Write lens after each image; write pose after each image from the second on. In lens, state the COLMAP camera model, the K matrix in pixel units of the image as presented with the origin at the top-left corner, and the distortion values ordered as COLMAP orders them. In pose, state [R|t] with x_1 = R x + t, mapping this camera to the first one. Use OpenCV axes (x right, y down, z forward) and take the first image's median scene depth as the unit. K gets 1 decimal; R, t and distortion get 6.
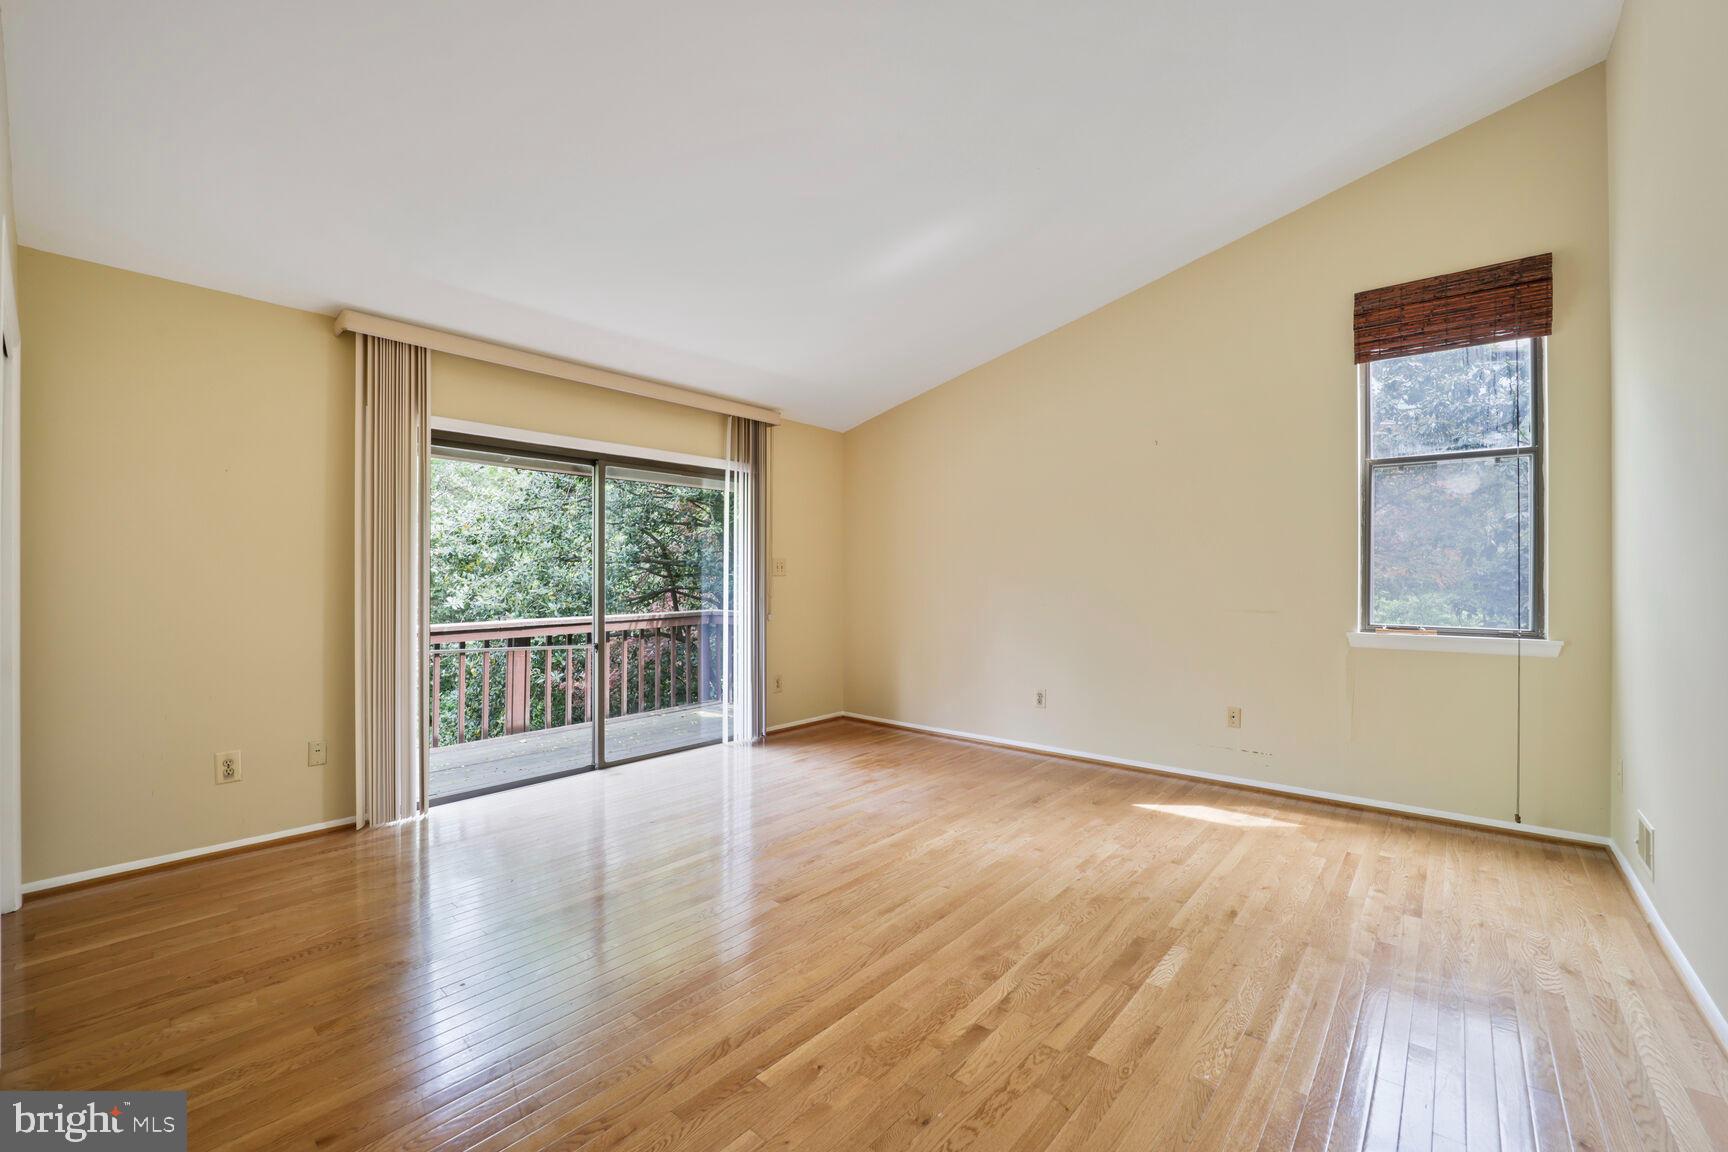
lens RADIAL K [[707.4, 0, 856.3], [0, 707.4, 581.5], [0, 0, 1]] dist [-0.011710, -0.000125]
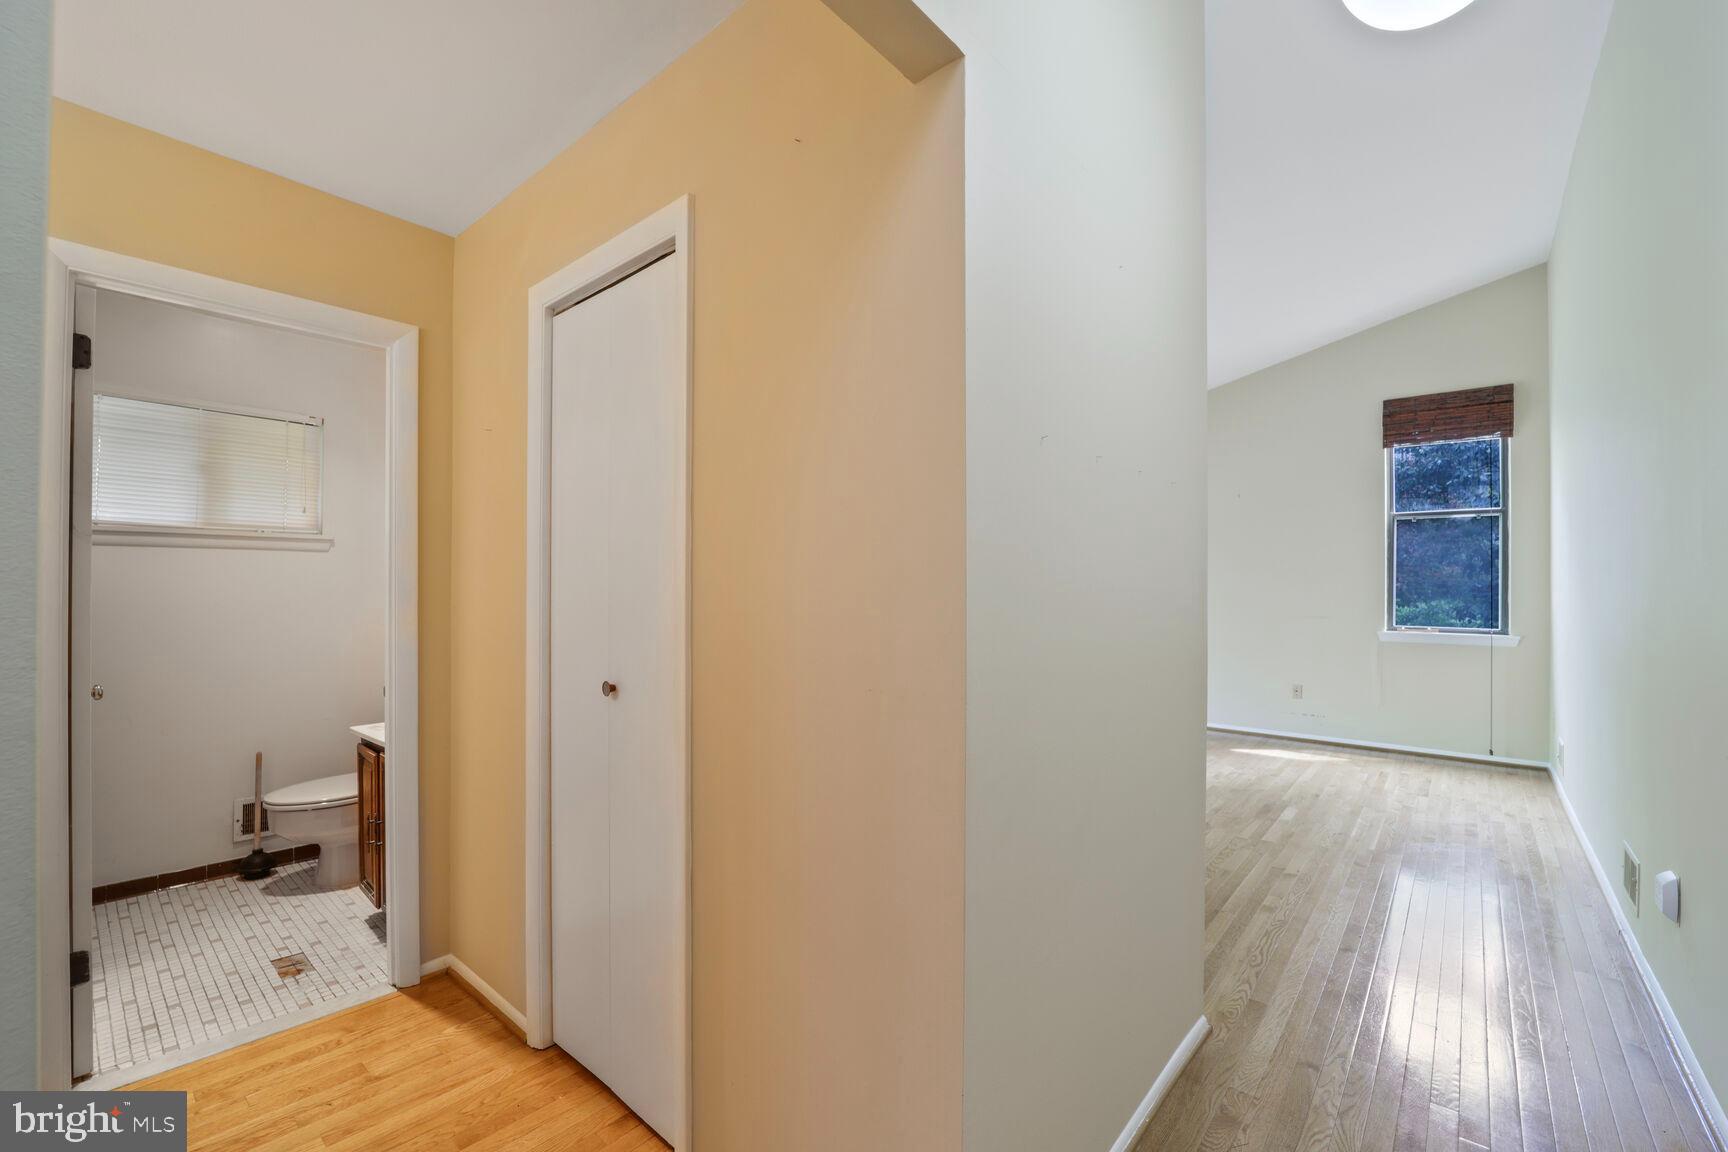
lens RADIAL K [[707.4, 0, 868.1], [0, 707.4, 583.7], [0, 0, 1]] dist [-0.011710, -0.000125]
pose [[0.999993, 0.002310, 0.002845, -0.435841], [-0.002303, 0.999994, -0.002636, -0.024145], [-0.002851, 0.002630, 0.999992, -0.546230]]
